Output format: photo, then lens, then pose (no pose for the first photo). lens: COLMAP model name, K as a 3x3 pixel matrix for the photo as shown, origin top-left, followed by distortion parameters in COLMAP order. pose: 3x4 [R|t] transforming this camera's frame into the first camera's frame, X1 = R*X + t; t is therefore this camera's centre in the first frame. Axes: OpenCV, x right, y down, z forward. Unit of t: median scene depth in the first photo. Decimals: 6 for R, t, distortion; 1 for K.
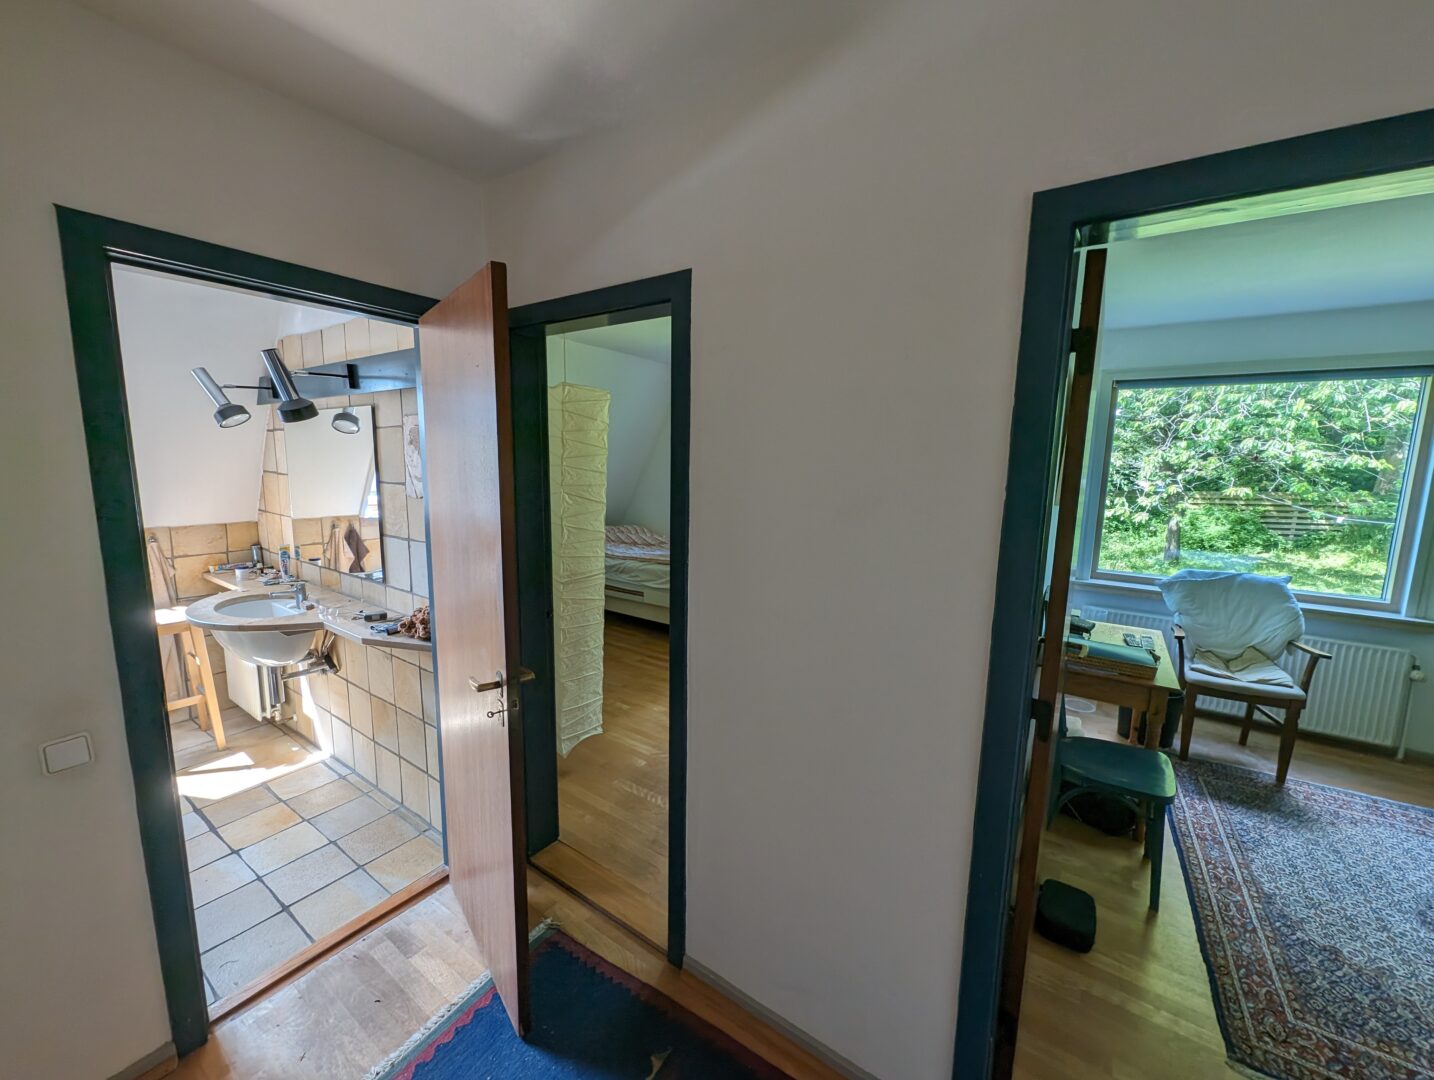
lens RADIAL K [[561.8, 0, 715.5], [0, 561.8, 538.5], [0, 0, 1]] dist [-0.001107, -0.000592]
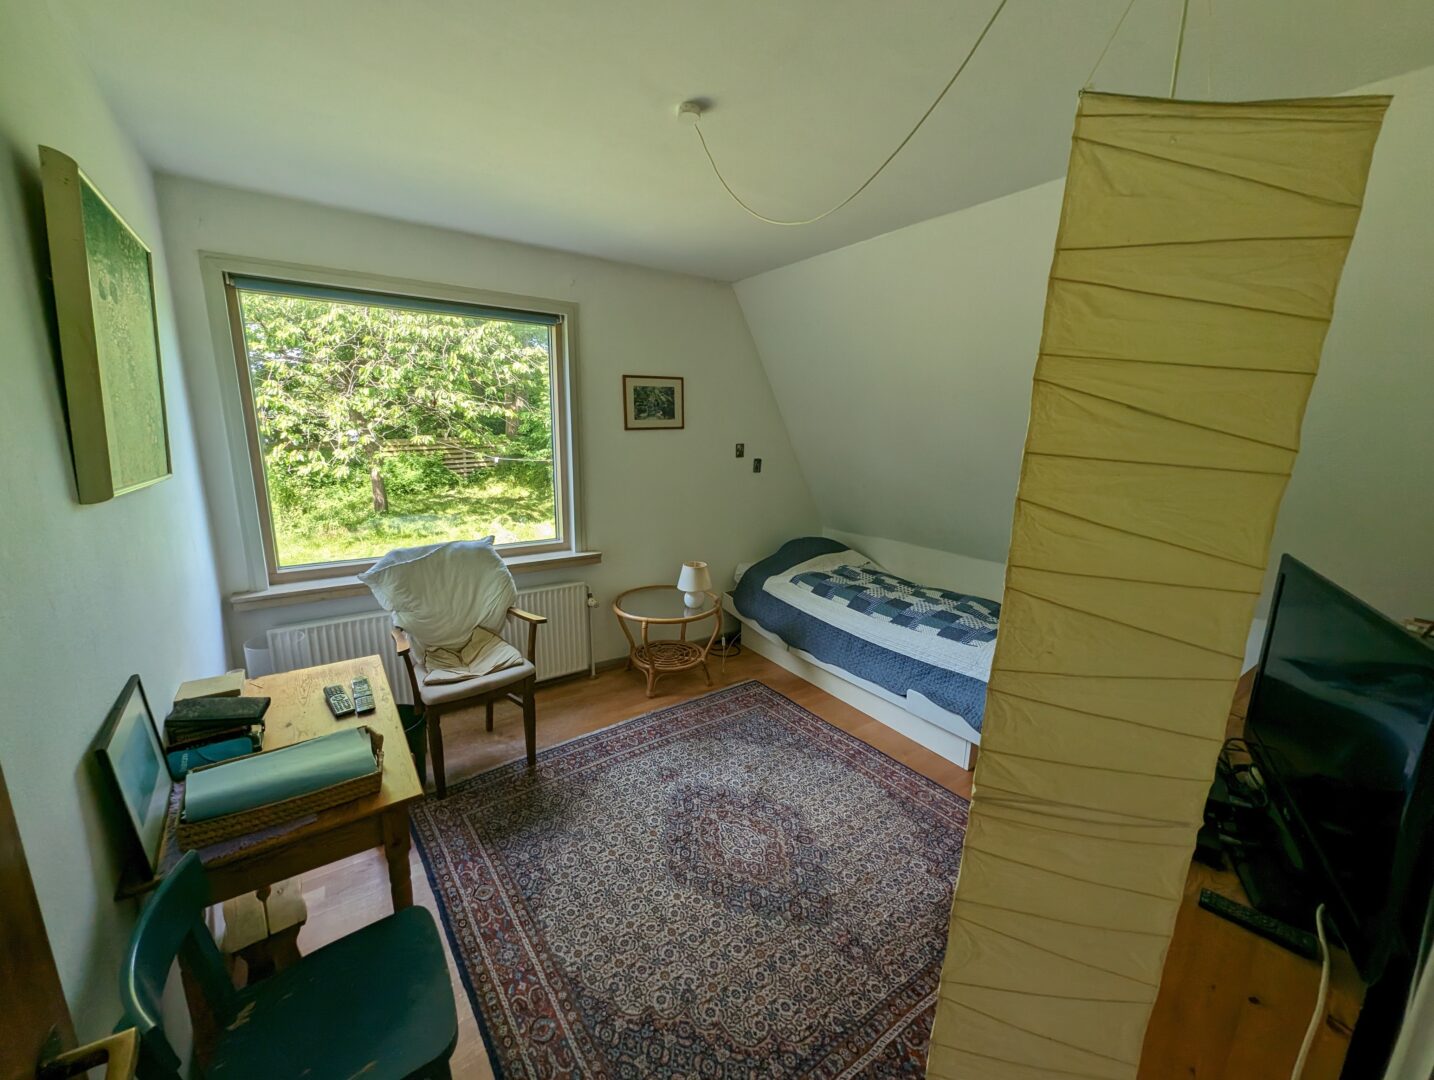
lens RADIAL K [[561.8, 0, 715.5], [0, 561.8, 538.5], [0, 0, 1]] dist [-0.001107, -0.000592]
pose [[0.338355, -0.199690, 0.919587, 0.105688], [0.118842, 0.978468, 0.168749, -0.013196], [-0.933484, 0.052188, 0.354802, 0.116729]]
